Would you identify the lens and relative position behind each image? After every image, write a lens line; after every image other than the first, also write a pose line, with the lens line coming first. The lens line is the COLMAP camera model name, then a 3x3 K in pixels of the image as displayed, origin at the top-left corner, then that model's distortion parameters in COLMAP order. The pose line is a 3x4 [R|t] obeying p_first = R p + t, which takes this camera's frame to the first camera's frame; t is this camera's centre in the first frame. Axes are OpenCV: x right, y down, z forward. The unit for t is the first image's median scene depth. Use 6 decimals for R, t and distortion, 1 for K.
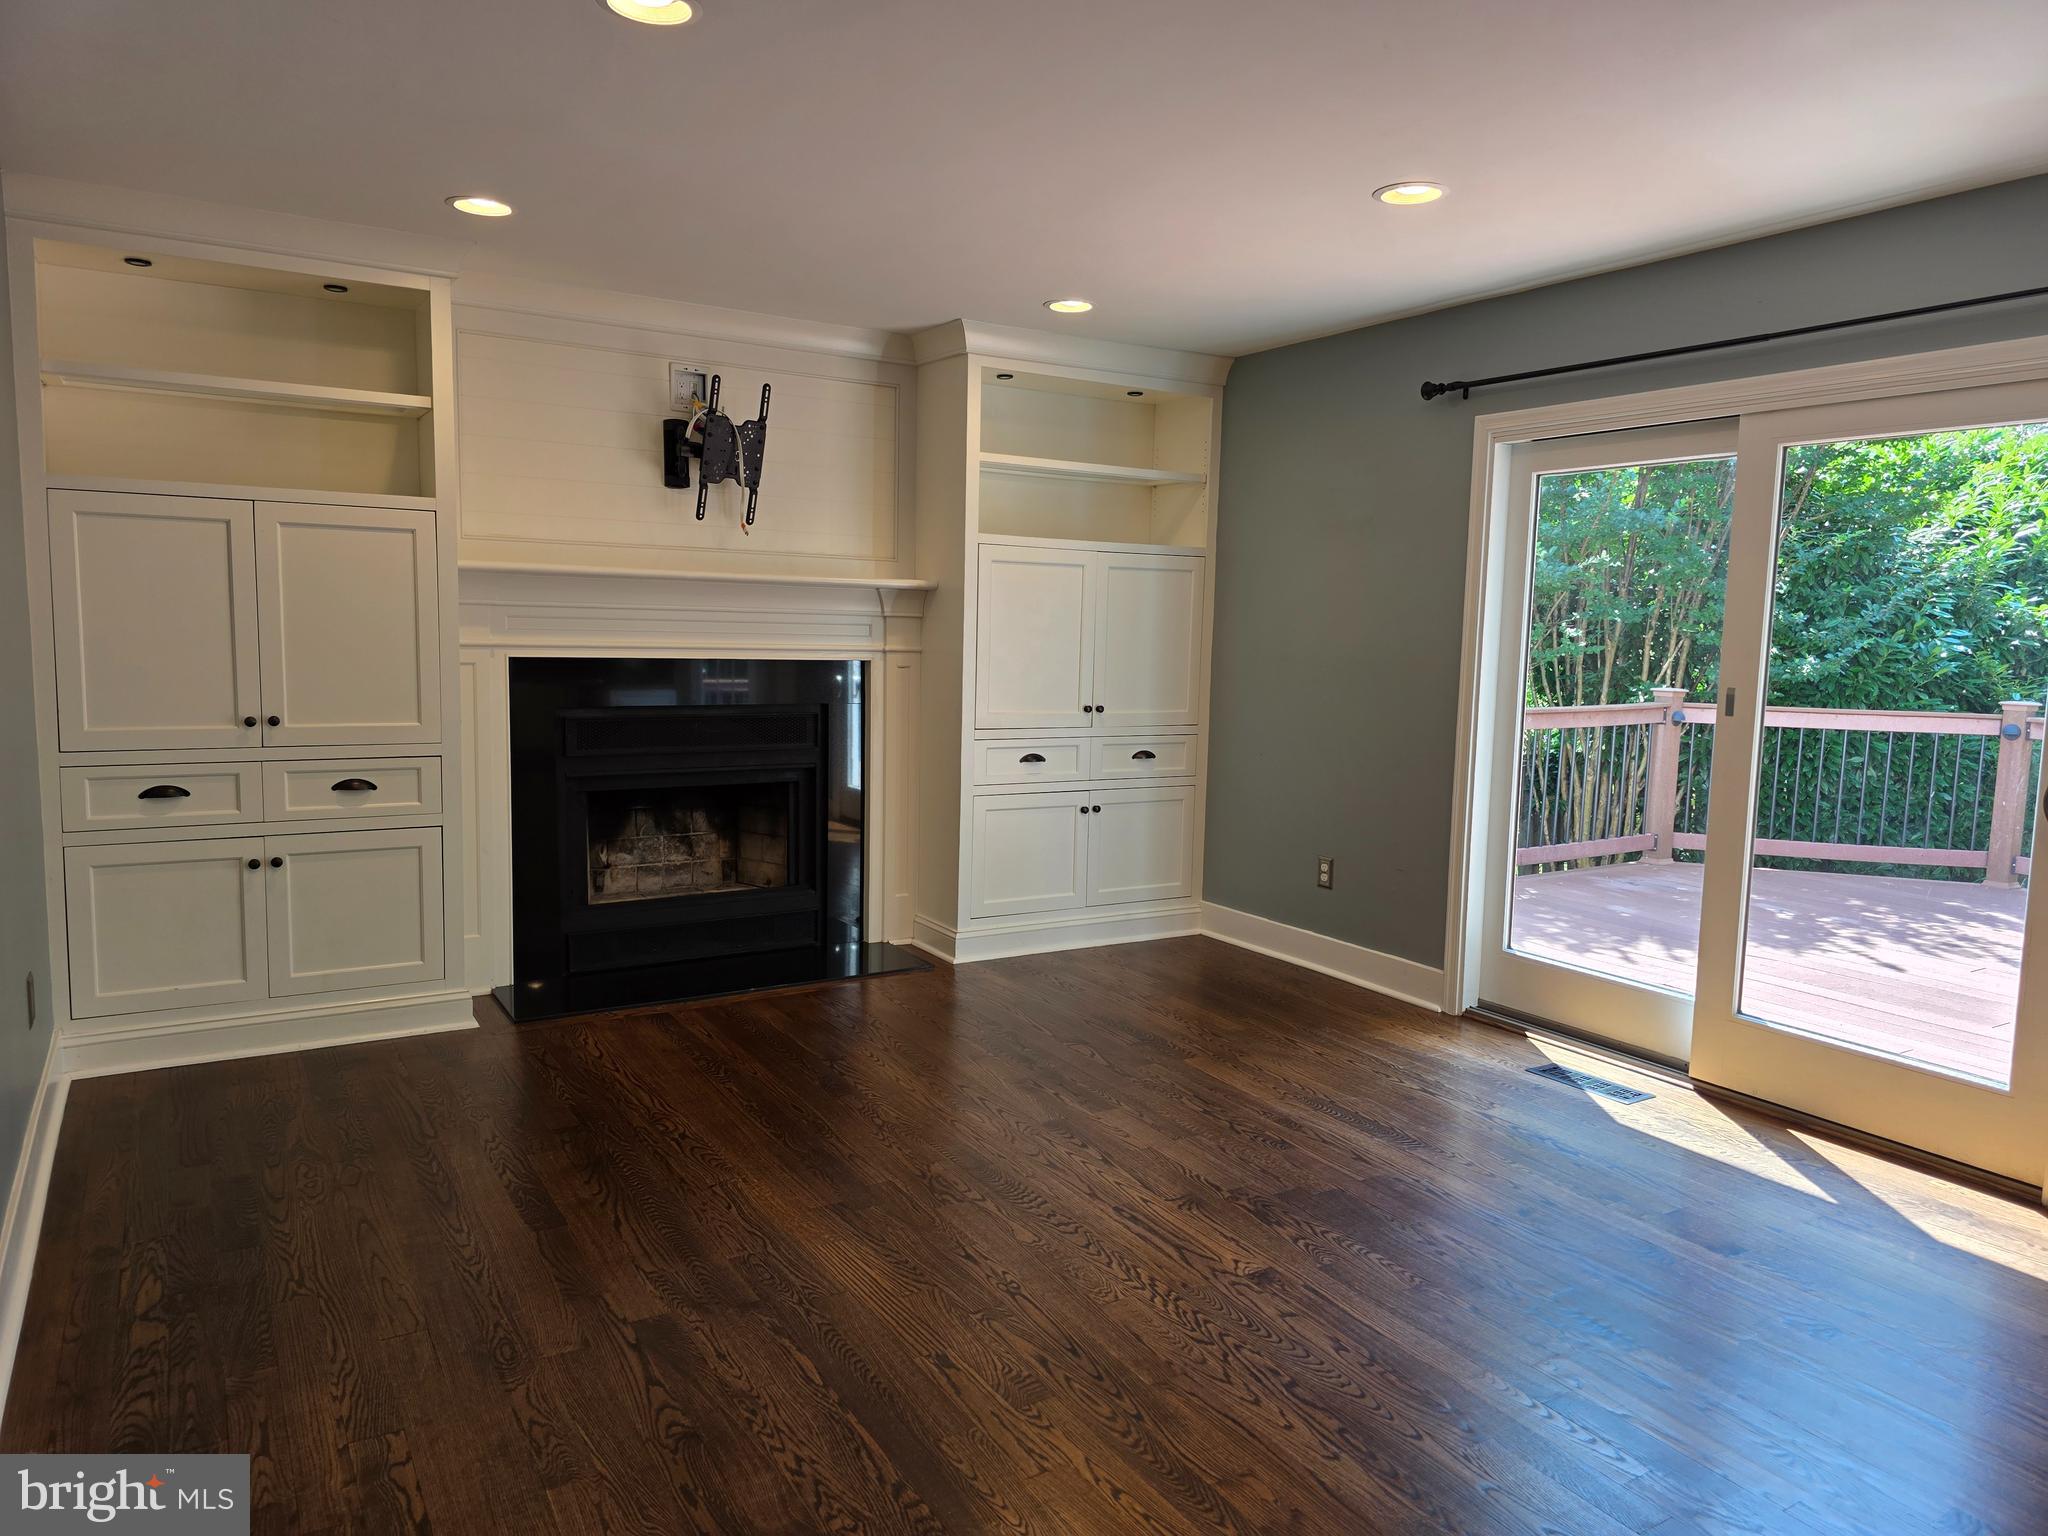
lens RADIAL K [[1370.6, 0, 1026.4], [0, 1370.6, 770.3], [0, 0, 1]] dist [0.076485, -0.073174]
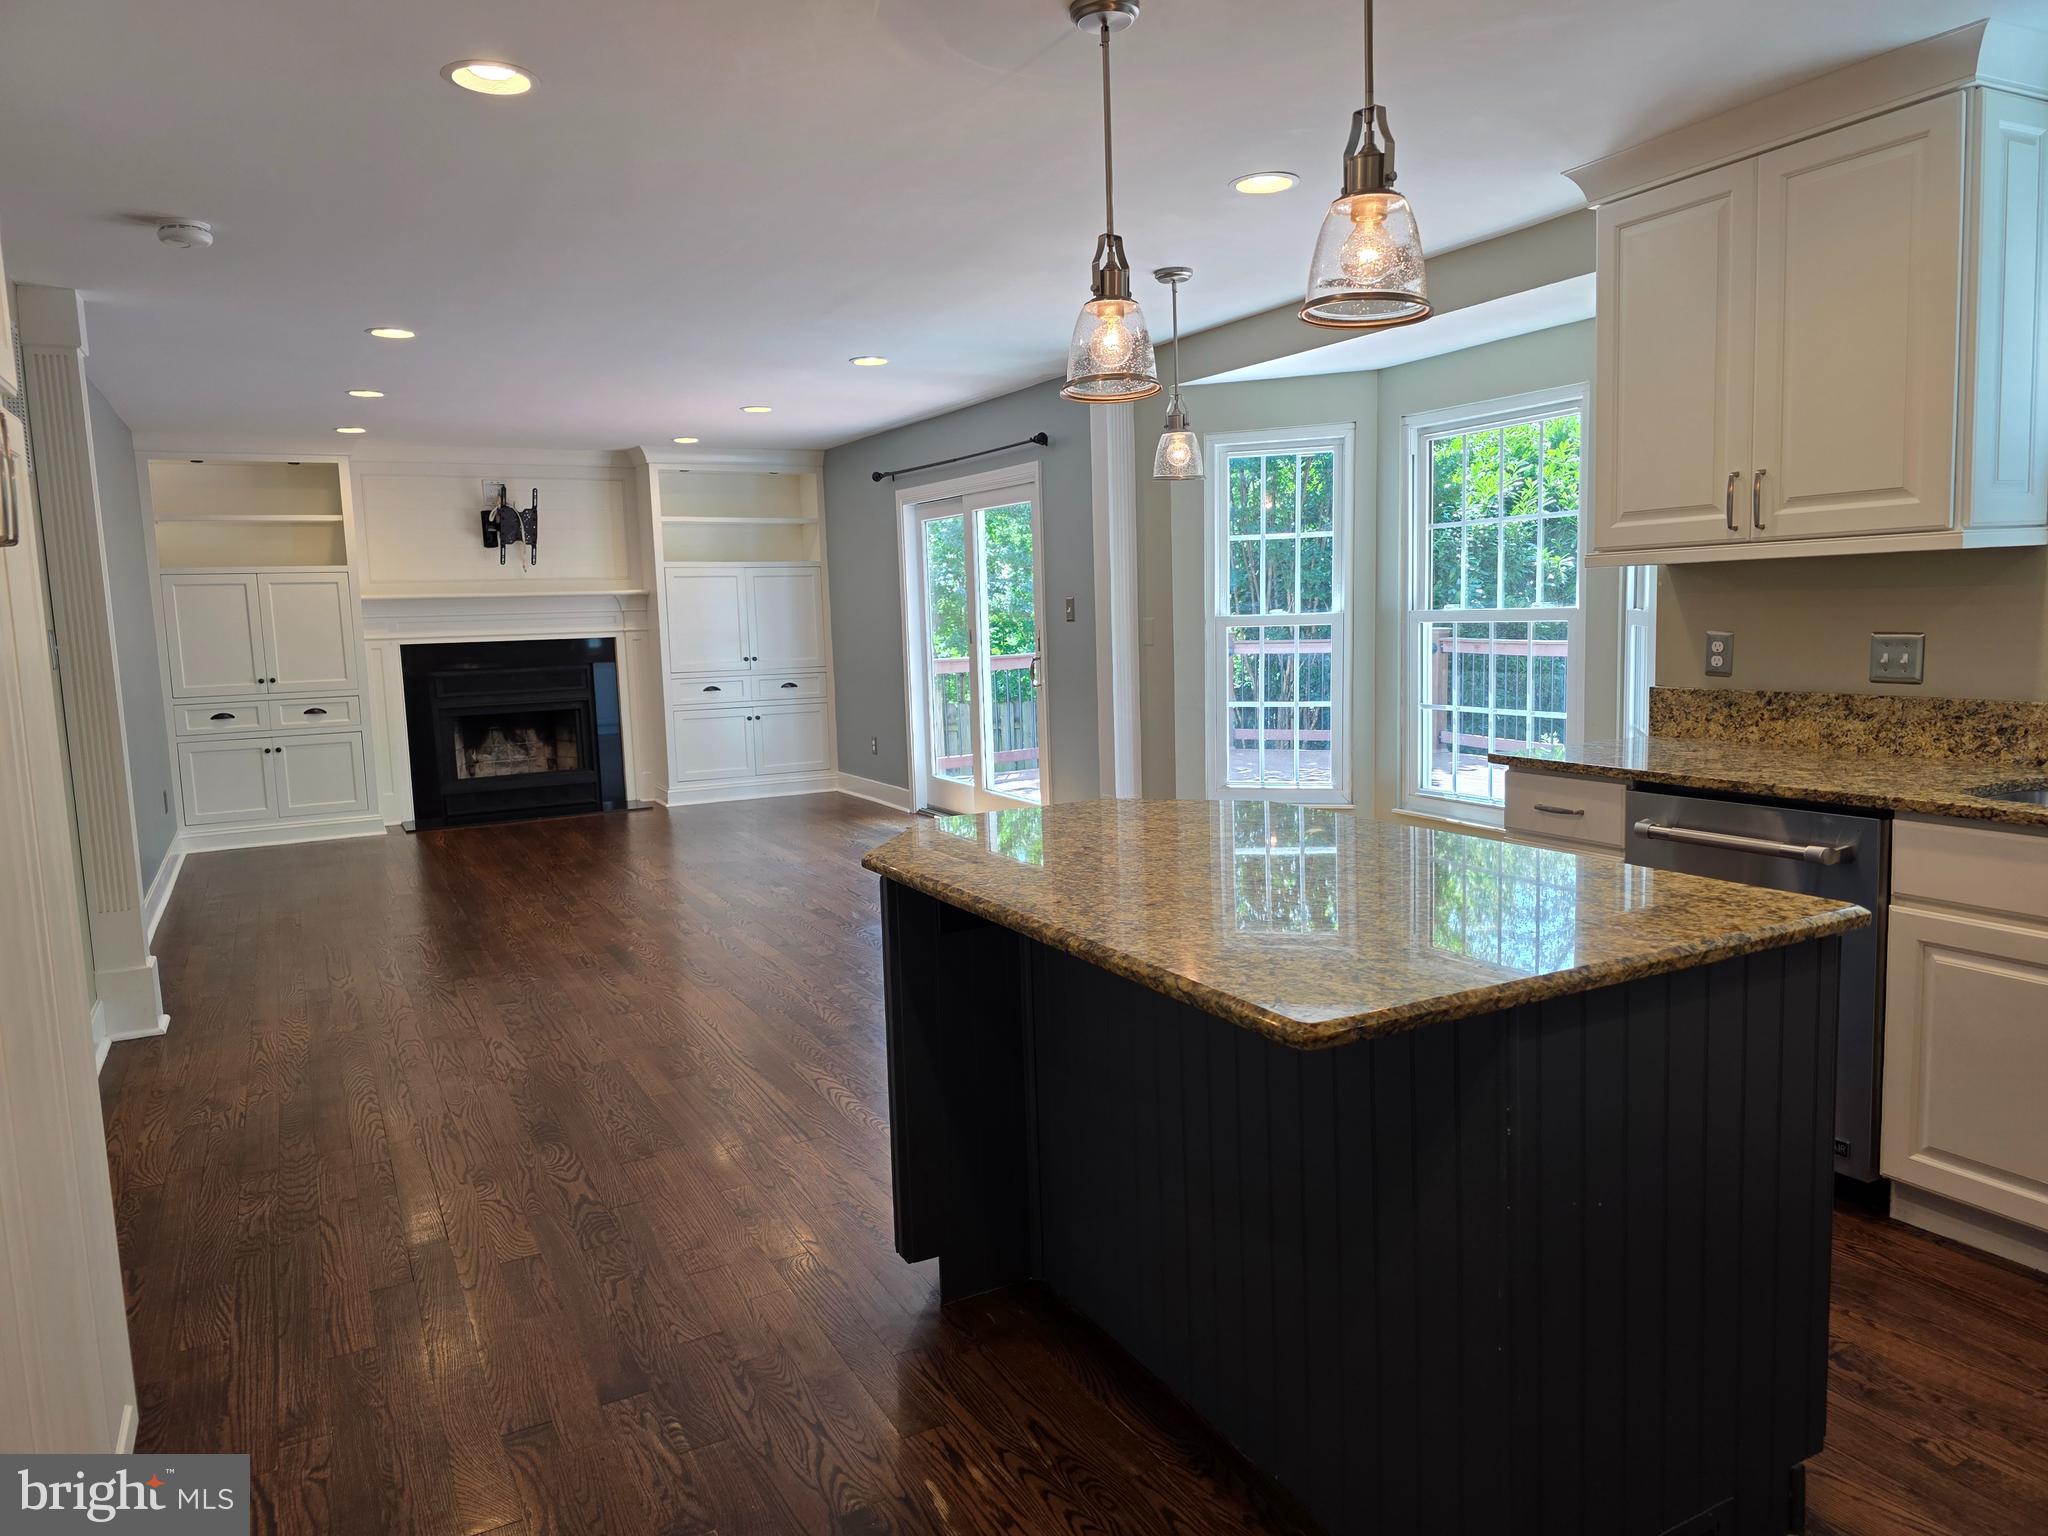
lens RADIAL K [[1370.6, 0, 1019.6], [0, 1370.6, 761.5], [0, 0, 1]] dist [0.076485, -0.073174]
pose [[0.996501, -0.045848, -0.069882, 0.608972], [0.046453, 0.998896, 0.007057, 0.106332], [0.069481, -0.010279, 0.997530, -0.852305]]
